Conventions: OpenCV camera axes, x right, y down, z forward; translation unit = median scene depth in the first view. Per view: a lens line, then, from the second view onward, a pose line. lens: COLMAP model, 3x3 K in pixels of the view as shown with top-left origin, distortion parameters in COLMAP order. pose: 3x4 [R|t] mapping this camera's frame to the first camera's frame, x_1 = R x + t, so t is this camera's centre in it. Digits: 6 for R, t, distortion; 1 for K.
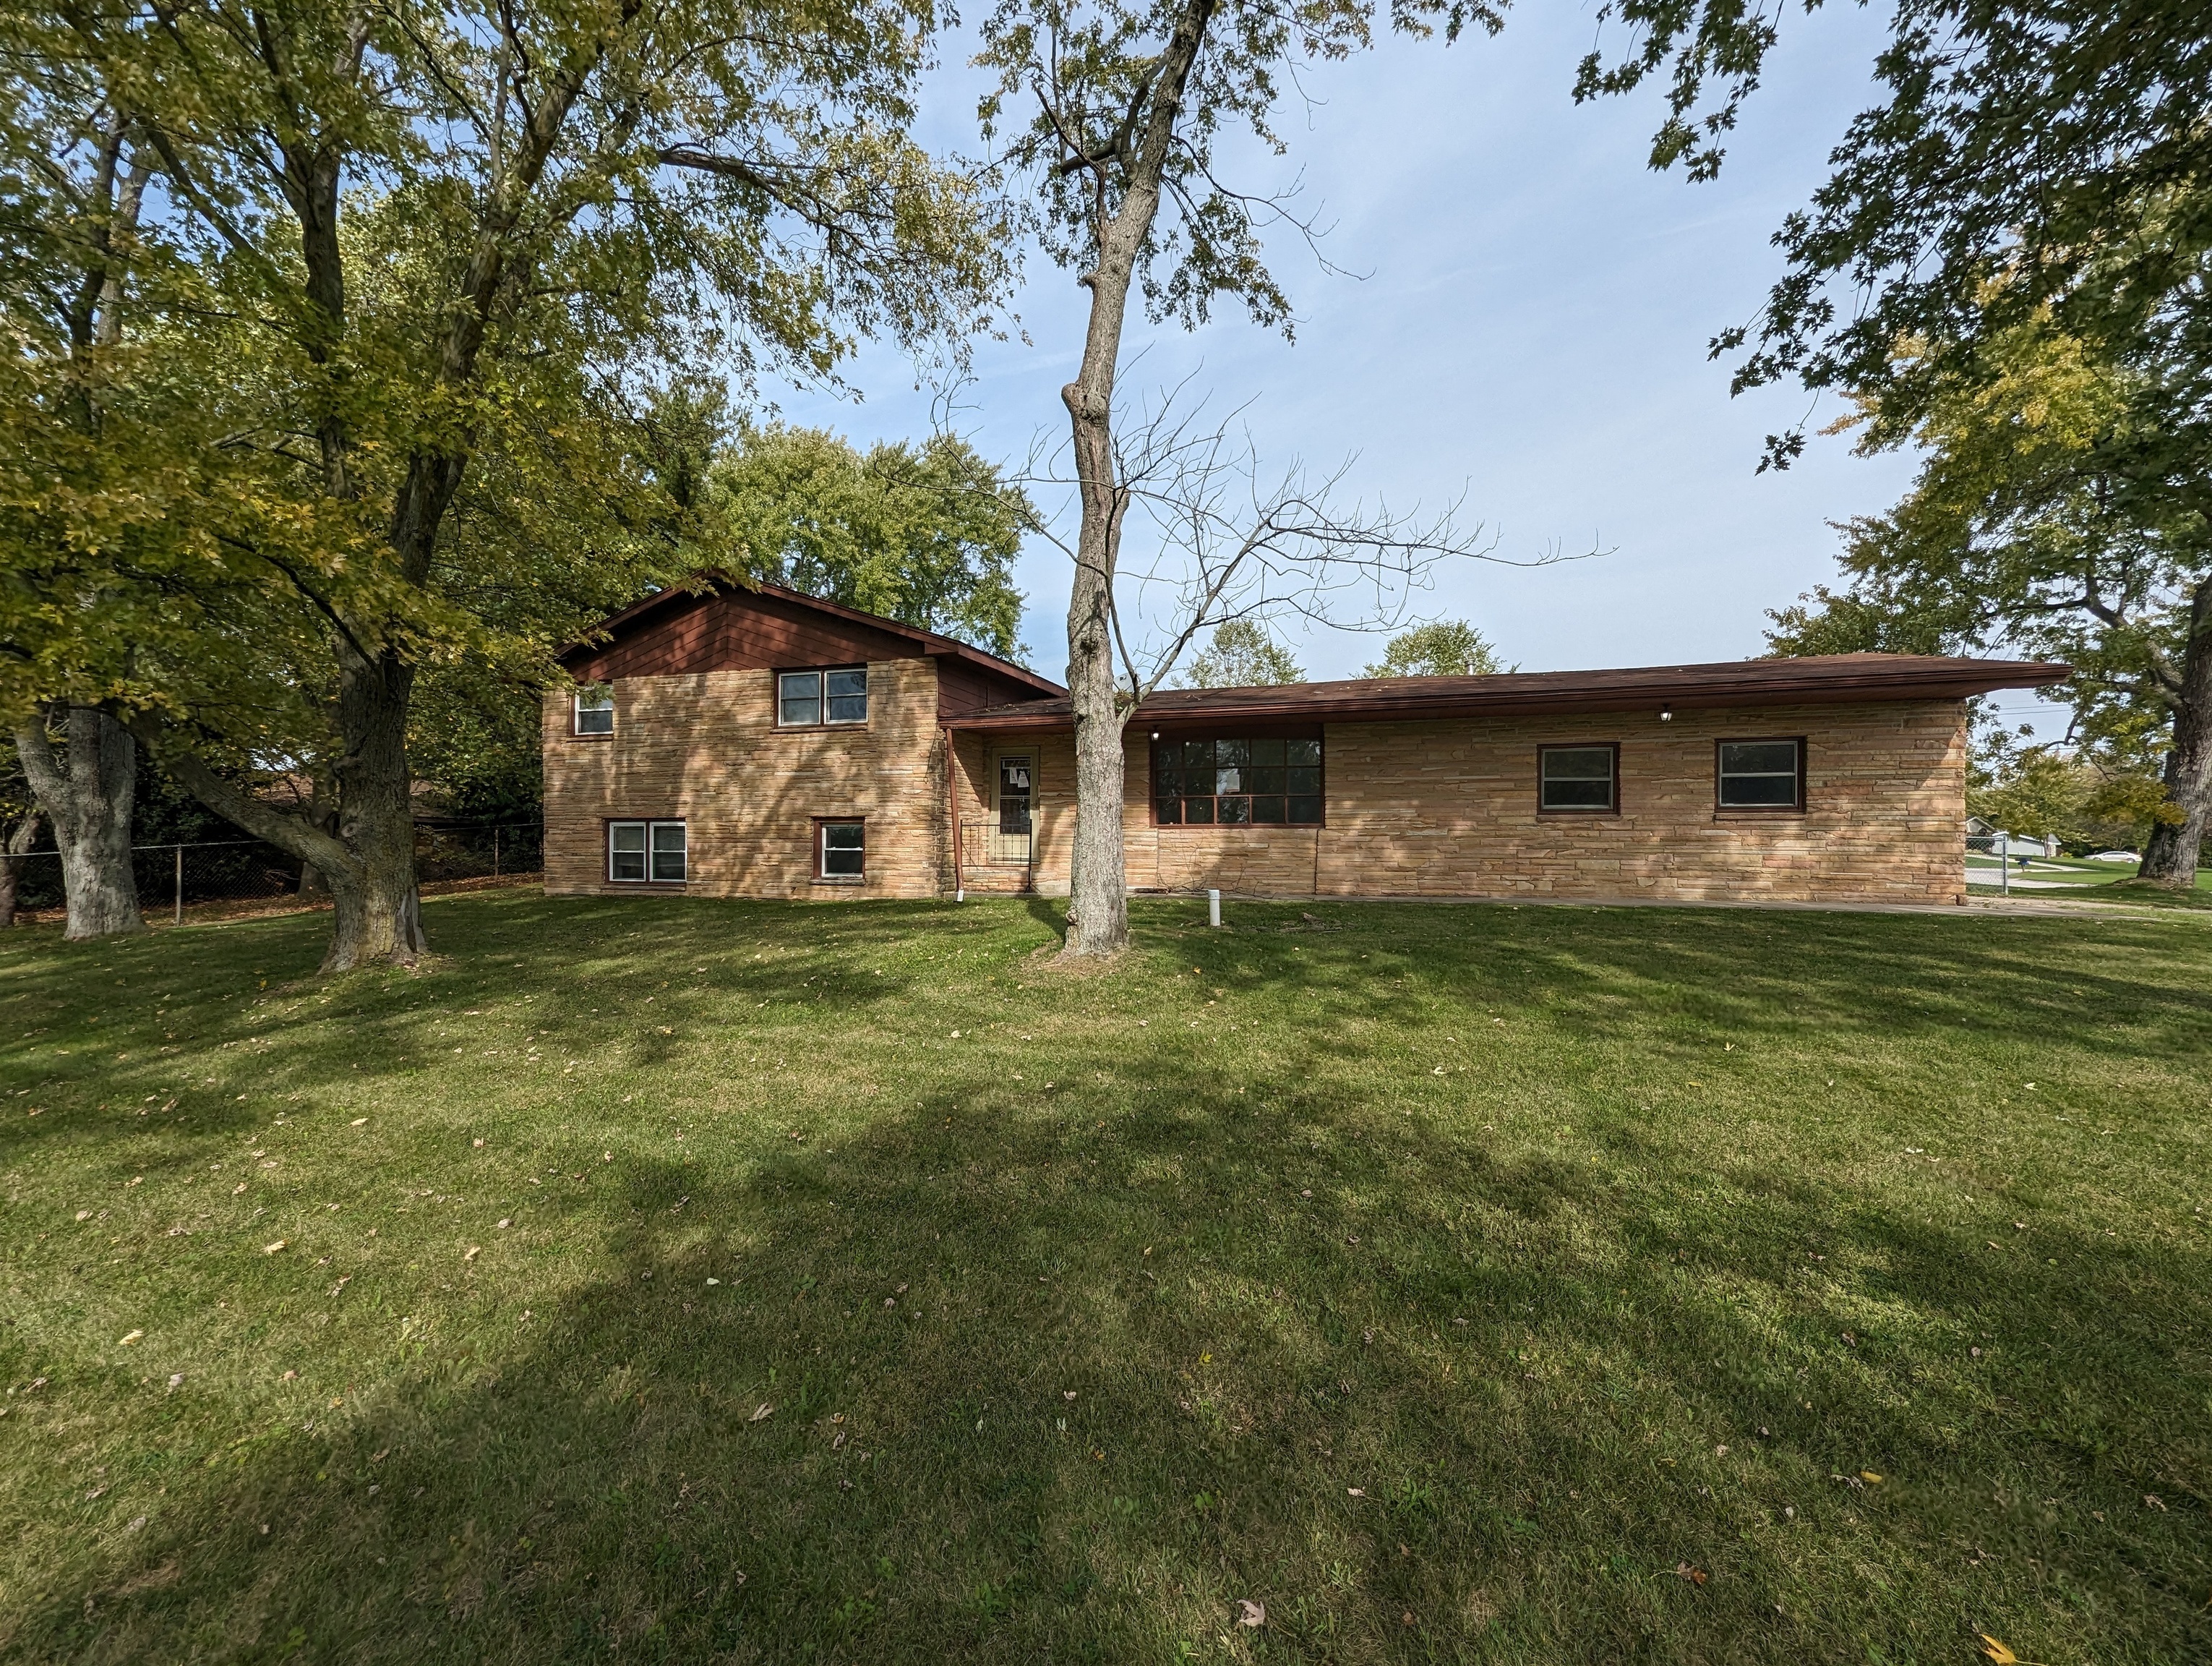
lens RADIAL K [[923.9, 0, 1113.2], [0, 923.9, 850.0], [0, 0, 1]] dist [0.002010, 0.001961]
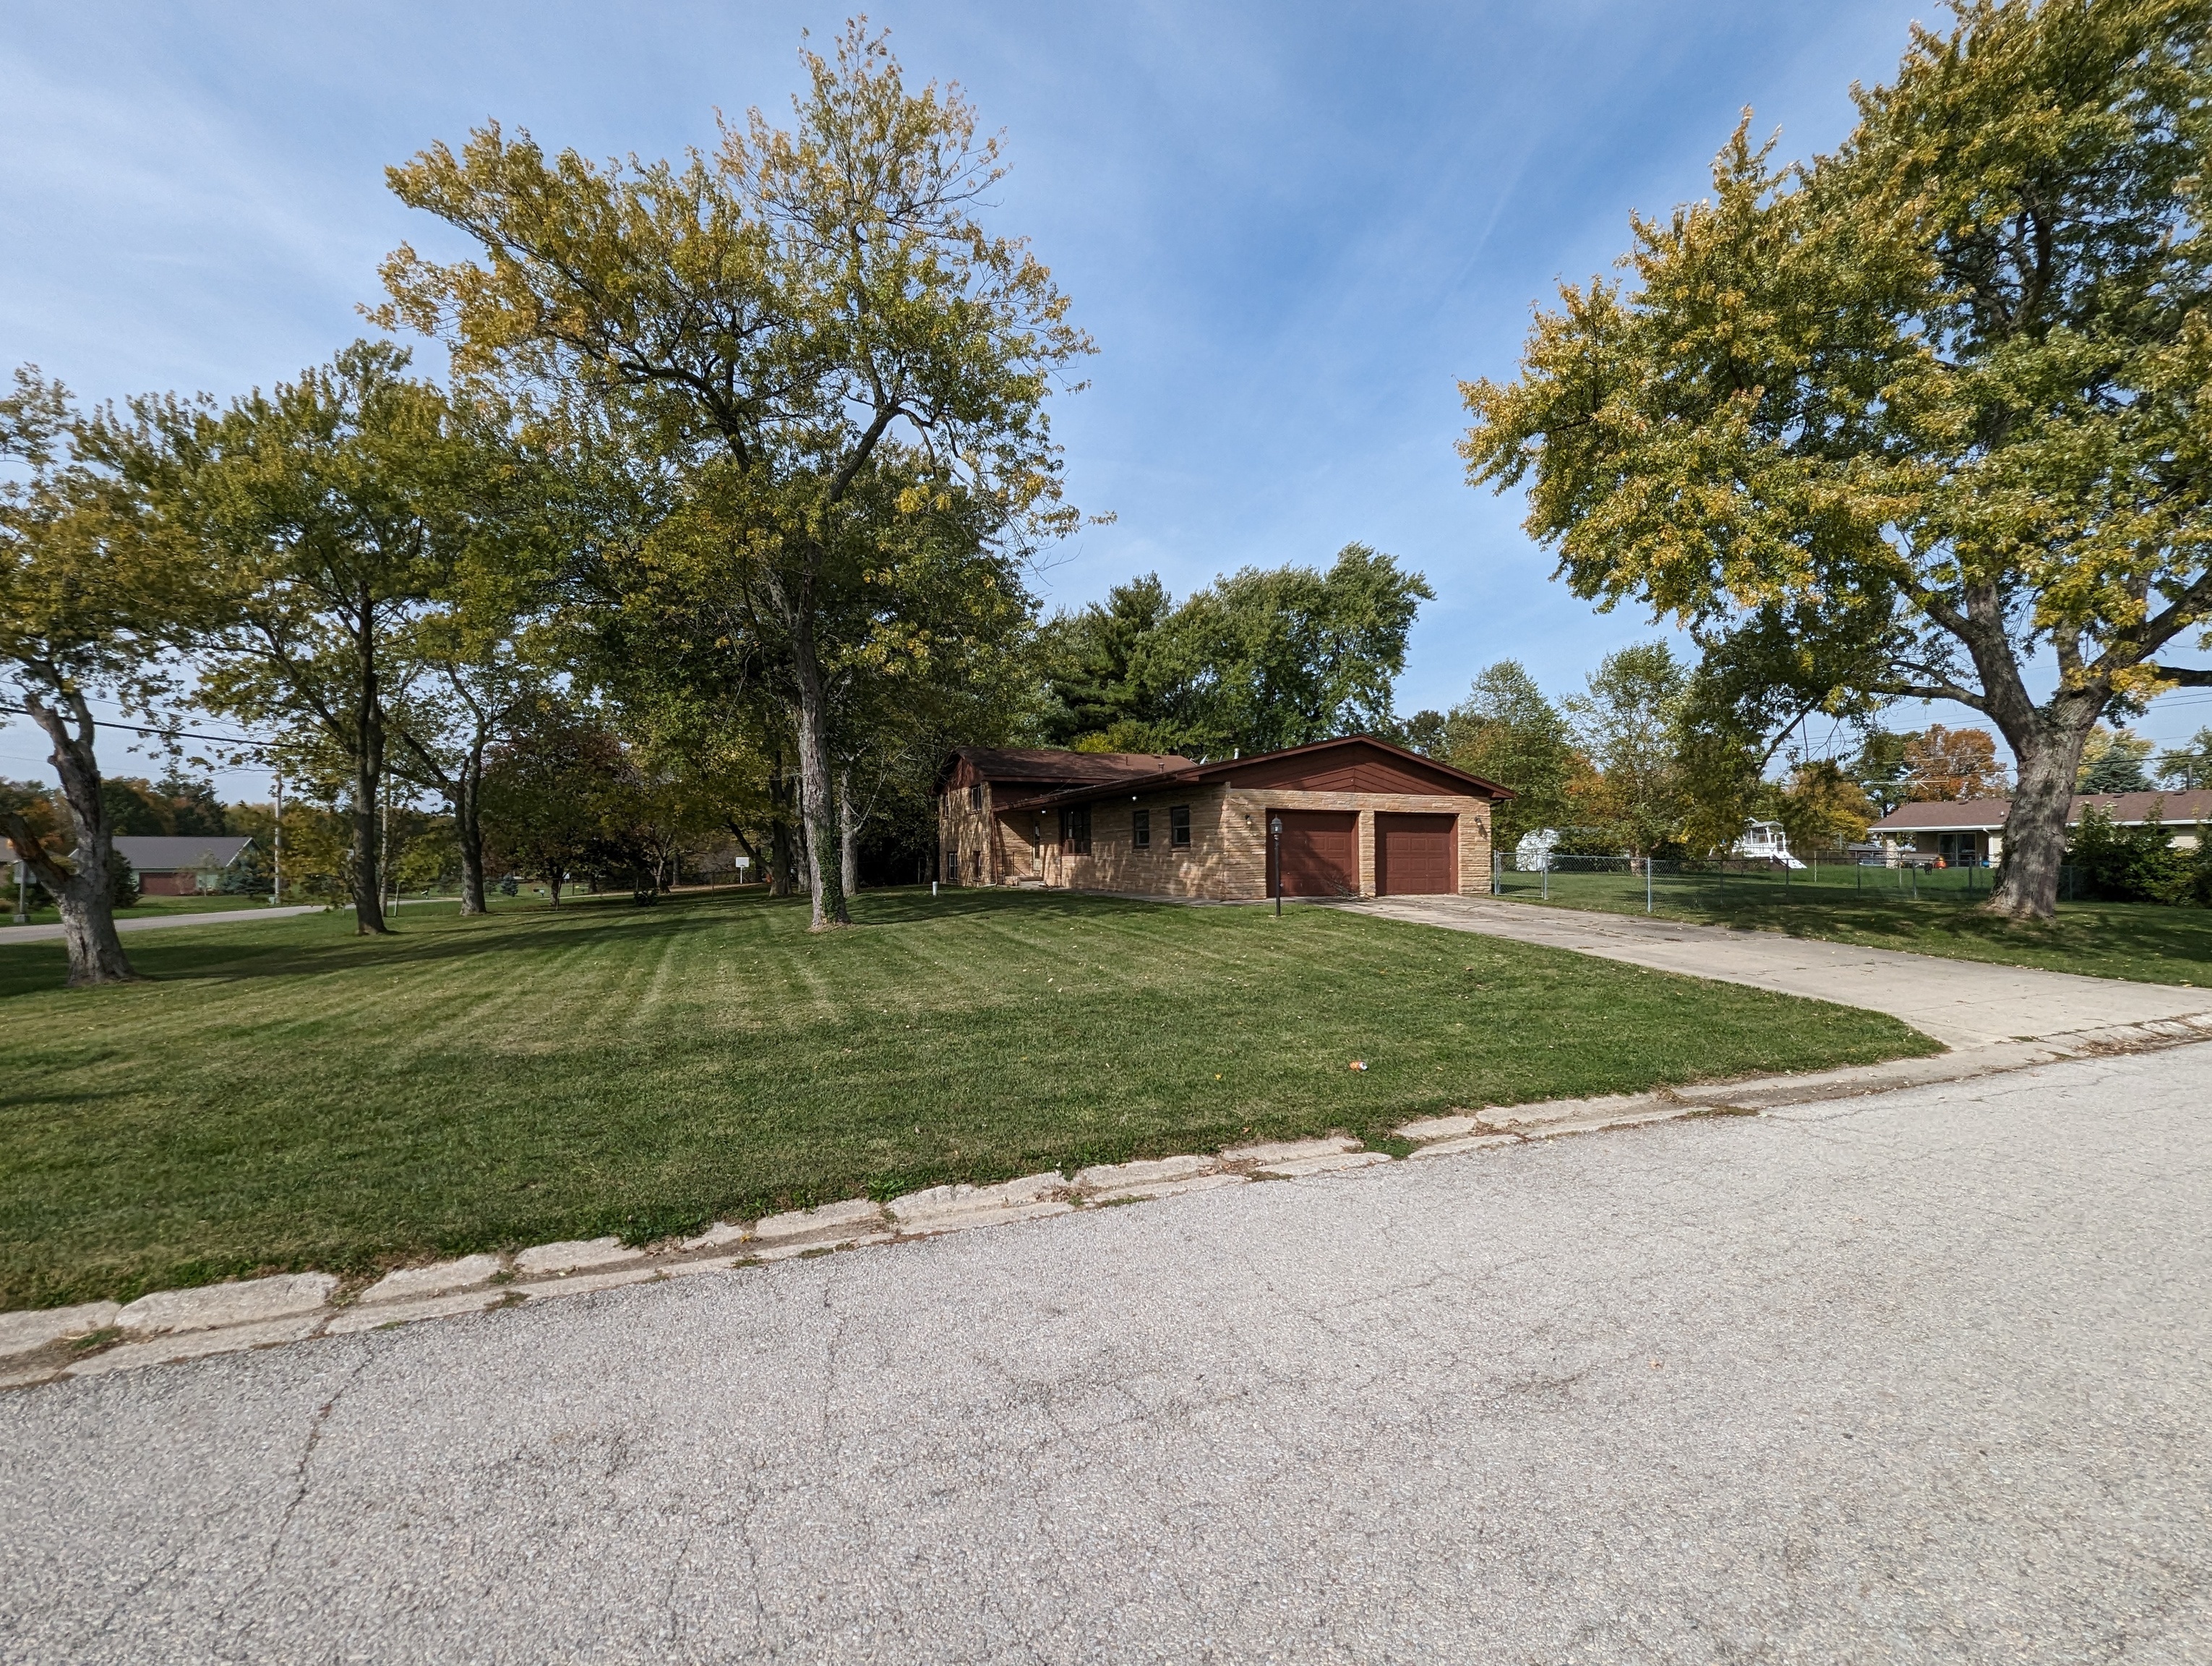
lens RADIAL K [[923.9, 0, 1115.8], [0, 923.9, 834.6], [0, 0, 1]] dist [0.002010, 0.001961]
pose [[0.659287, -0.019999, -0.751625, 1.617980], [-0.004340, 0.999528, -0.030403, -0.009225], [0.751879, 0.023306, 0.658890, -0.236513]]
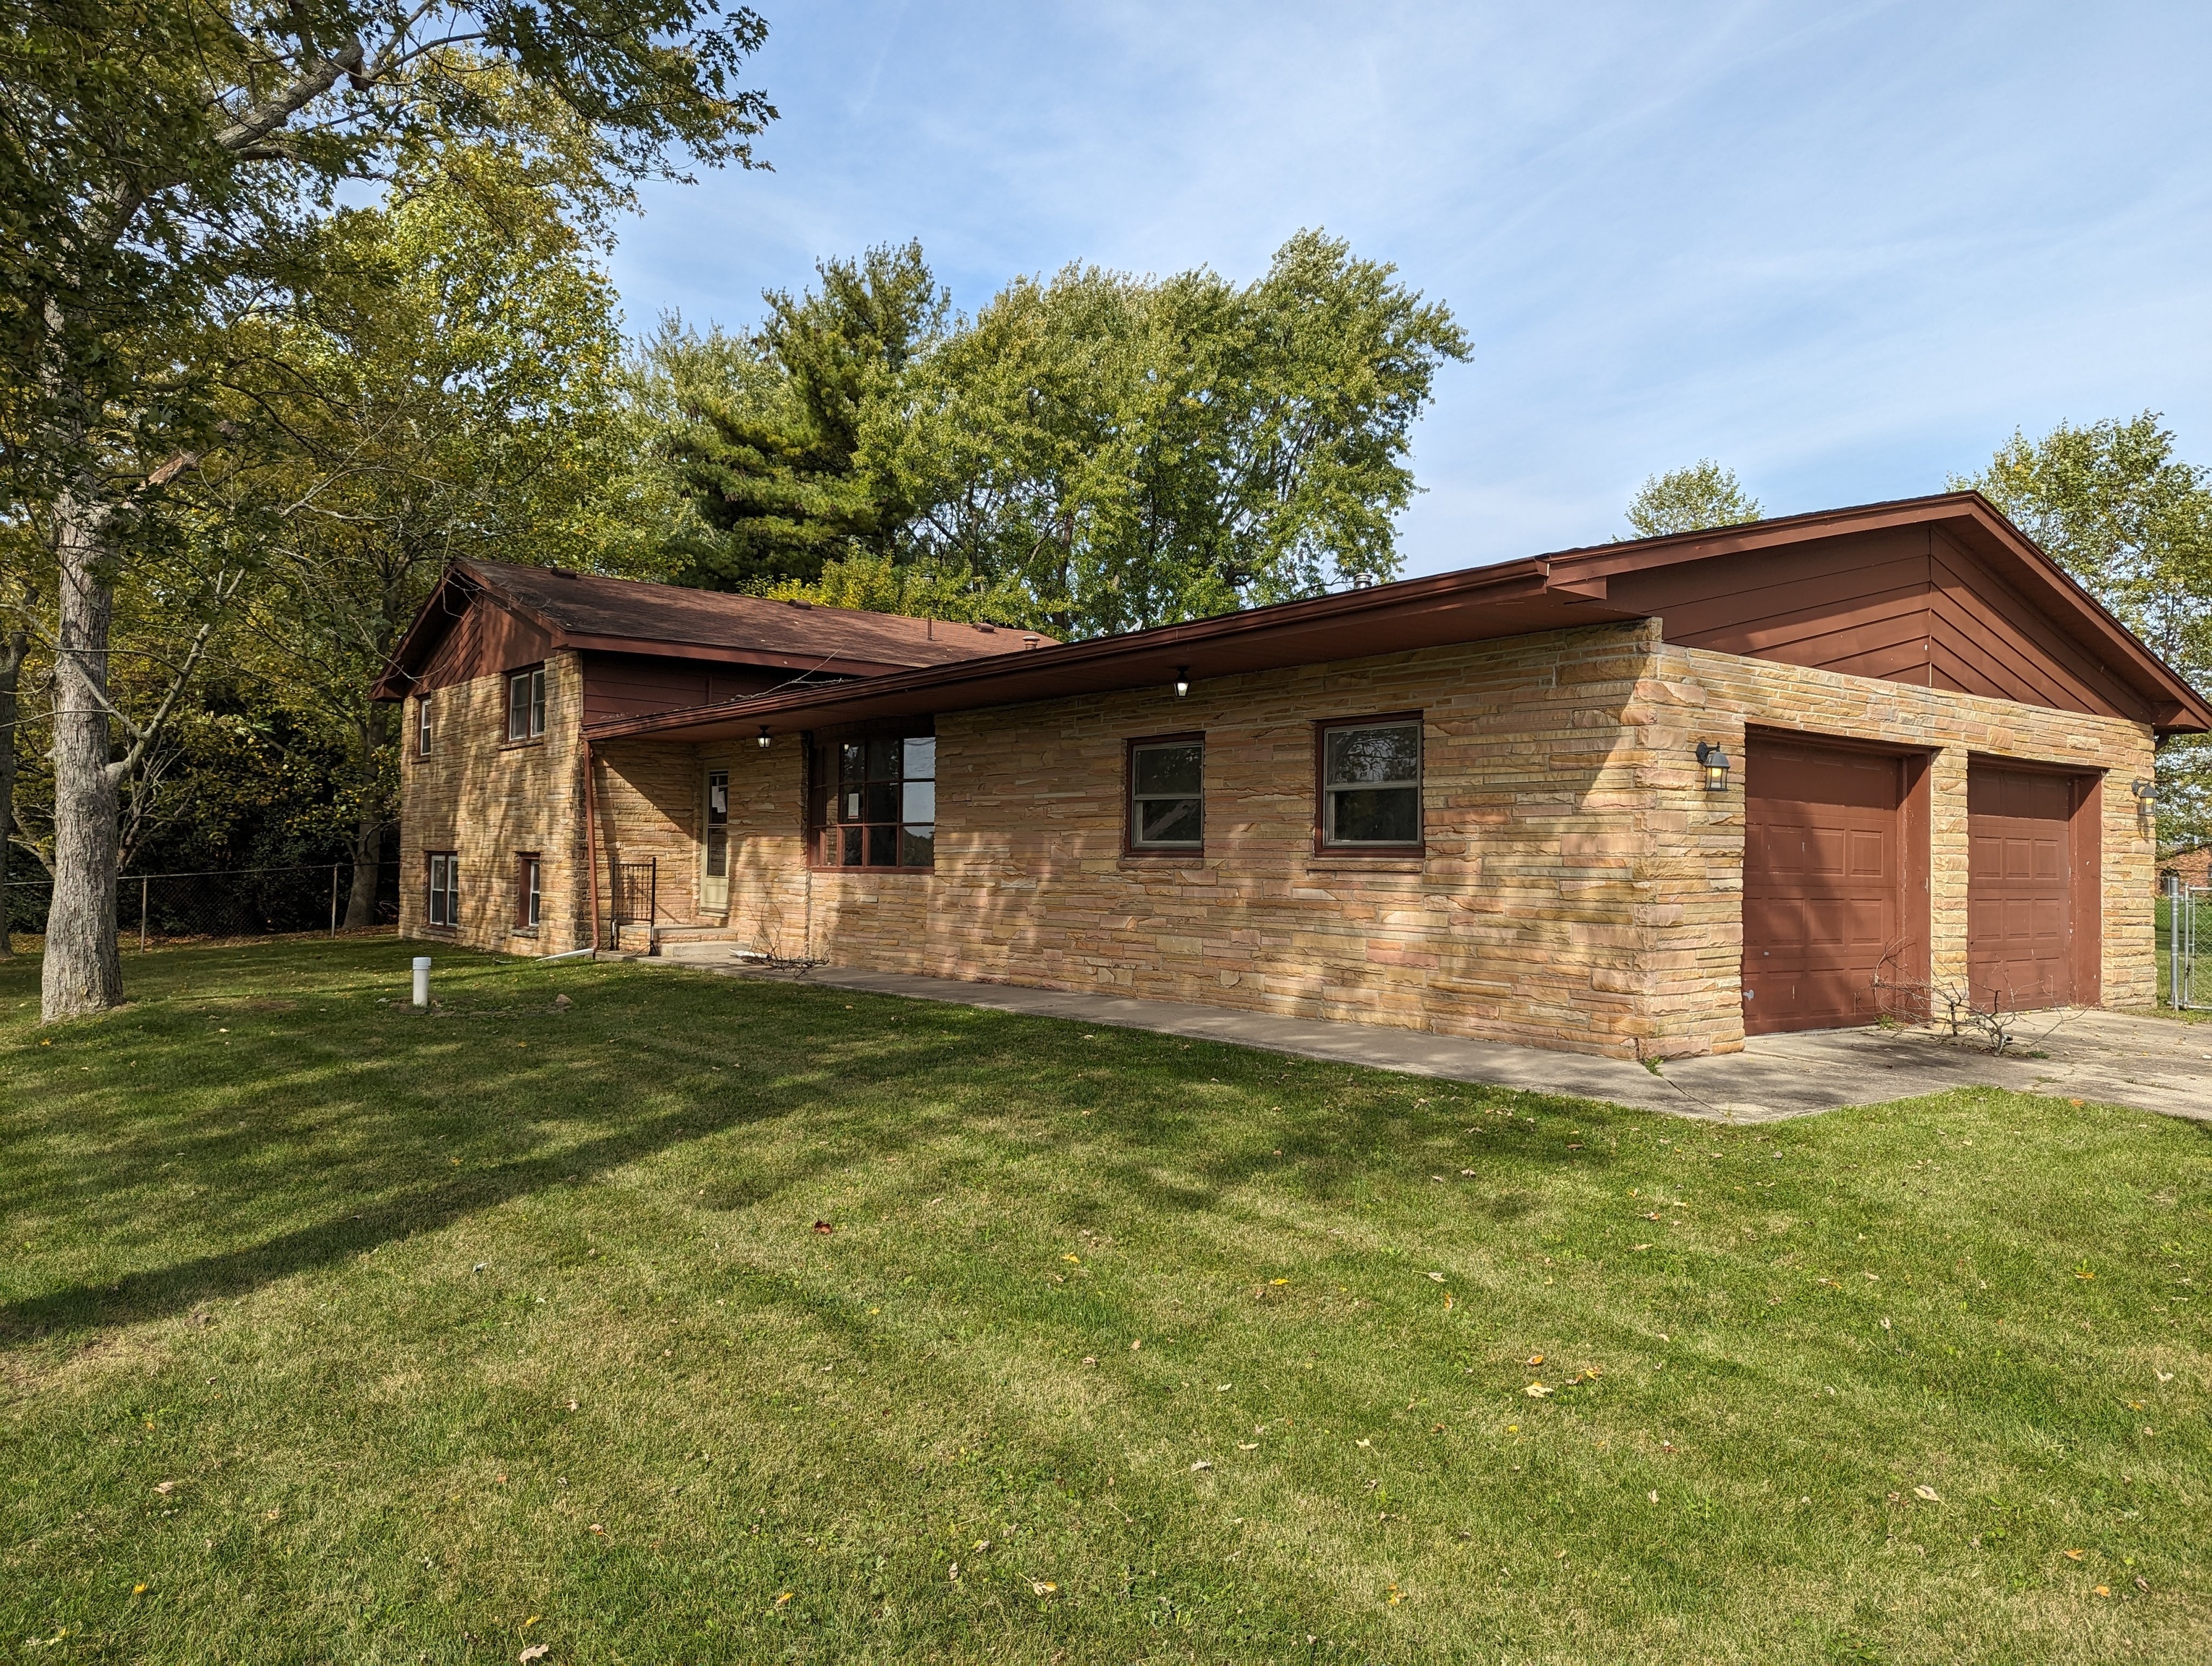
lens RADIAL K [[1558.0, 0, 1103.1], [0, 1558.0, 840.8], [0, 0, 1]] dist [0.054370, -0.035475]
pose [[0.828163, 0.000888, -0.560486, 0.879803], [-0.016685, 0.999595, -0.023070, -0.022068], [0.560238, 0.028457, 0.827843, 0.144318]]
